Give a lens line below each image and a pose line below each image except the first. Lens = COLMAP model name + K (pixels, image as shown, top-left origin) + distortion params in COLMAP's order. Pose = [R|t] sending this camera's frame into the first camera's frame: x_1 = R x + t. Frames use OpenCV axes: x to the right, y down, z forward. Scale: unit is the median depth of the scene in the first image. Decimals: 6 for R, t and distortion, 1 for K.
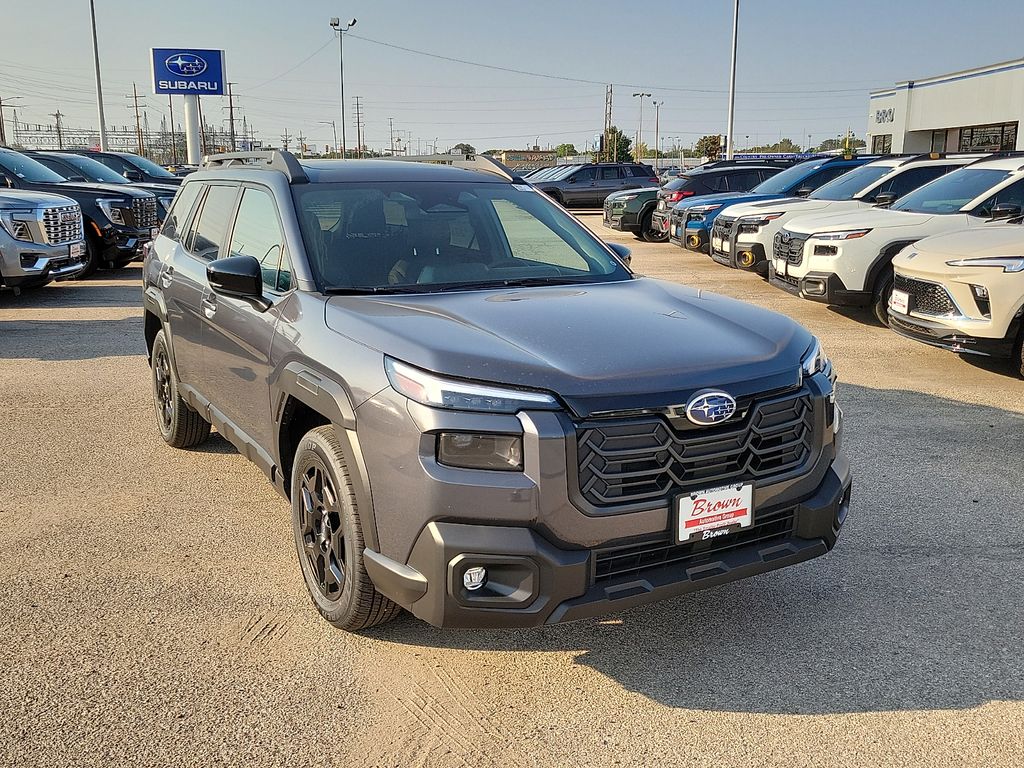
lens RADIAL K [[967.1, 0, 495.9], [0, 967.1, 373.6], [0, 0, 1]] dist [0.084350, 0.000000]
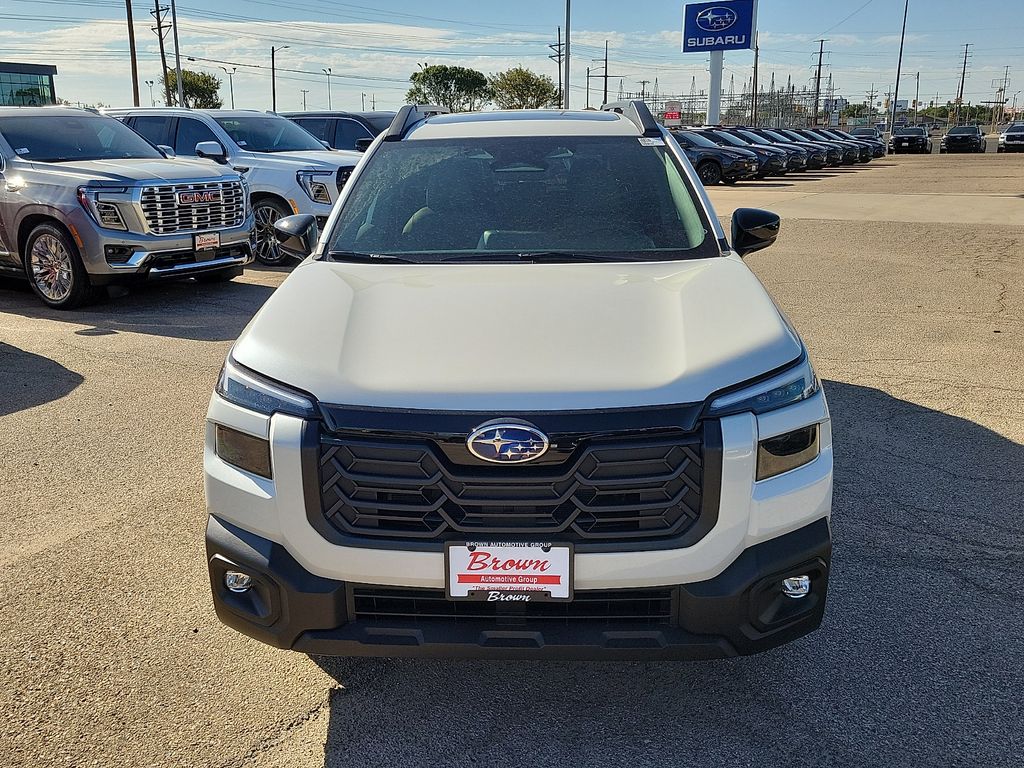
lens RADIAL K [[889.8, 0, 503.1], [0, 889.8, 363.4], [0, 0, 1]] dist [0.065119, -0.036745]
pose [[0.856732, 0.130975, -0.498854, 0.572674], [-0.099904, 0.991042, 0.088625, -0.093130], [0.505993, -0.026091, 0.862143, 0.373798]]
